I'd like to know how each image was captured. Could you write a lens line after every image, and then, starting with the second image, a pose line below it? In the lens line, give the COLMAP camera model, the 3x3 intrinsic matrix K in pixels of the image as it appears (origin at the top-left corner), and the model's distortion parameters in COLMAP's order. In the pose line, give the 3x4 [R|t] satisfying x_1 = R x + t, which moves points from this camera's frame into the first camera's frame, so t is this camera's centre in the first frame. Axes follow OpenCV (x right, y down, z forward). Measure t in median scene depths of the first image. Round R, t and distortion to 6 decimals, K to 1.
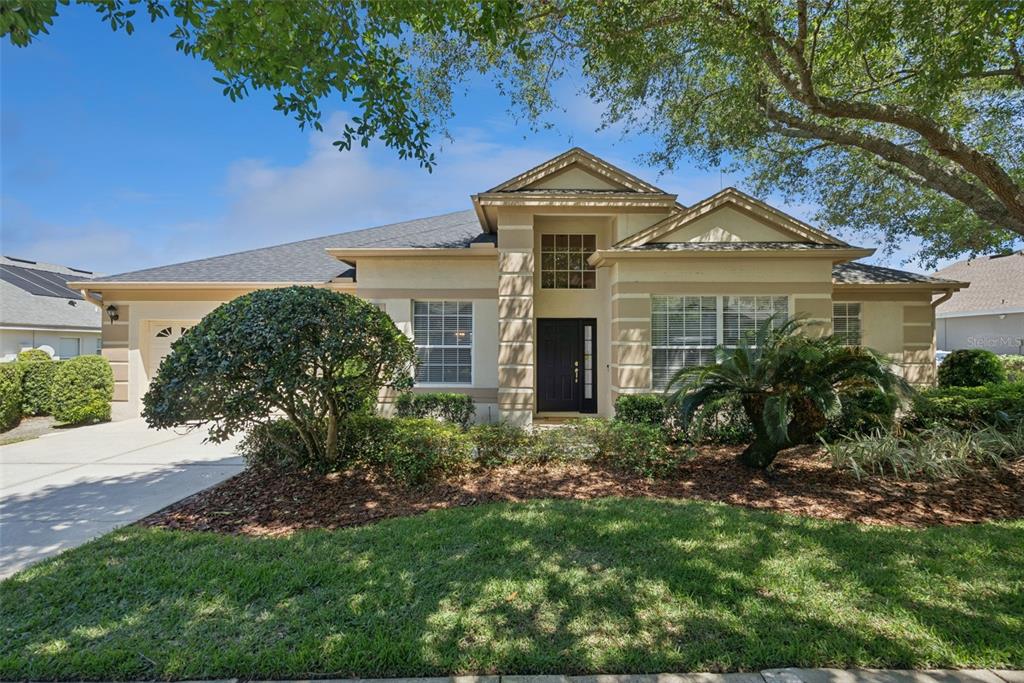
lens RADIAL K [[471.1, 0, 512.0], [0, 471.1, 341.5], [0, 0, 1]] dist [0.000138, 0.000334]
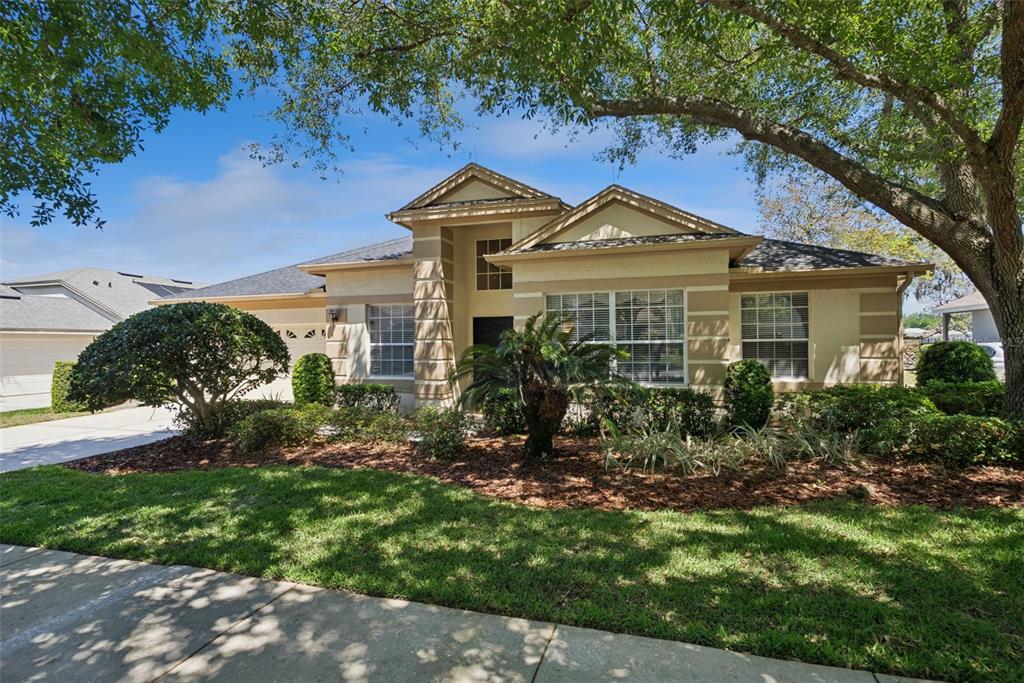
lens RADIAL K [[469.8, 0, 511.7], [0, 469.8, 336.9], [0, 0, 1]] dist [-0.004759, 0.000672]
pose [[0.962354, -0.013953, -0.271440, 0.509034], [0.013121, 0.999902, -0.004879, 0.002678], [0.271482, 0.001134, 0.962443, -0.032667]]
